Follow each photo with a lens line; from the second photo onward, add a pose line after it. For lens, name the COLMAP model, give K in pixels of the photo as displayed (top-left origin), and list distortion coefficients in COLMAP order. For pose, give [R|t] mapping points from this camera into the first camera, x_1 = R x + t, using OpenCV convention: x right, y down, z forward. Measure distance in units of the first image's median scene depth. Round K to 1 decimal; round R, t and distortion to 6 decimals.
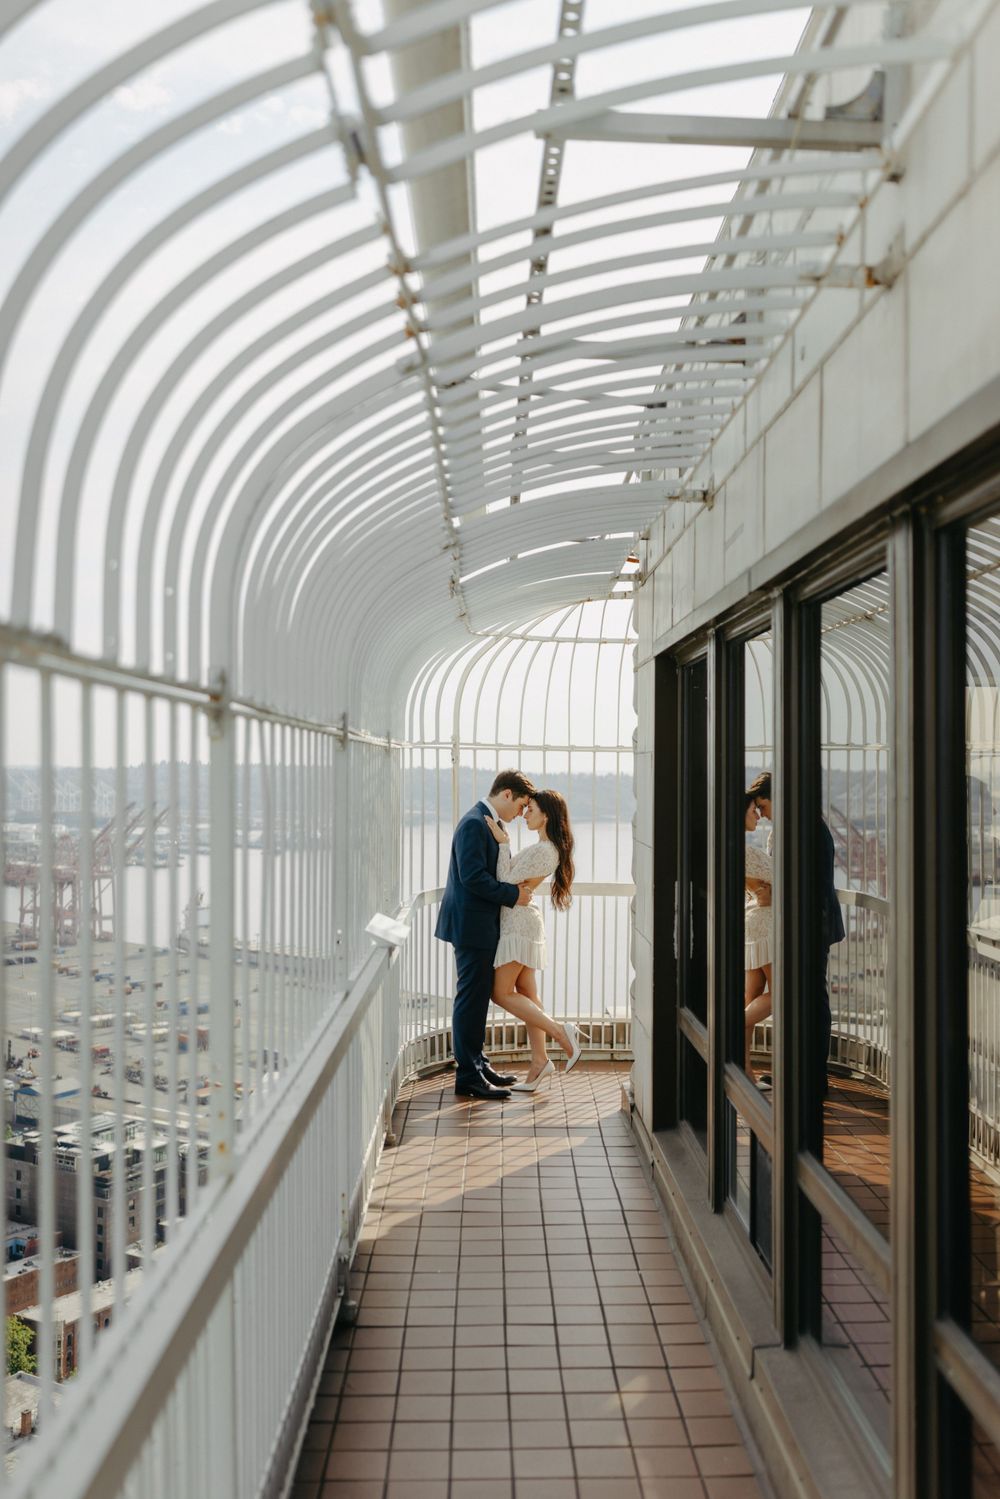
lens RADIAL K [[1674.7, 0, 519.1], [0, 1674.7, 751.0], [0, 0, 1]] dist [0.002269, -0.018466]
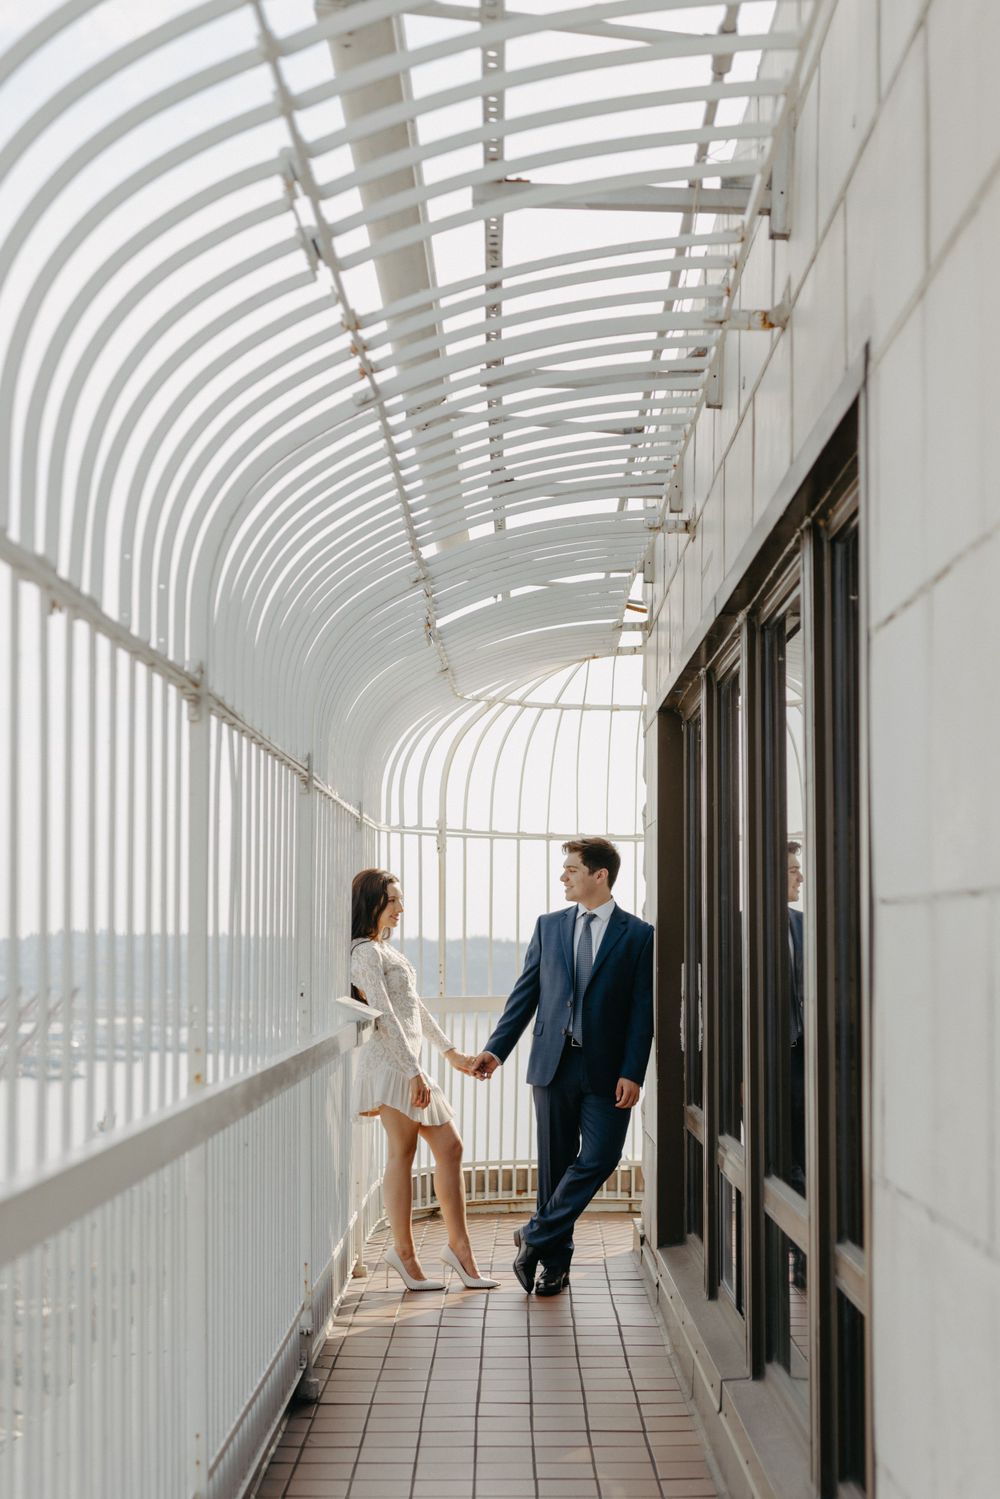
lens RADIAL K [[2372.4, 0, 500.0], [0, 2372.4, 749.5], [0, 0, 1]] dist [-0.021926, -0.038917]
pose [[0.999667, -0.002984, -0.025619, 0.043646], [0.001130, 0.997397, -0.072095, 0.081357], [0.025767, 0.072042, 0.997069, -0.385726]]
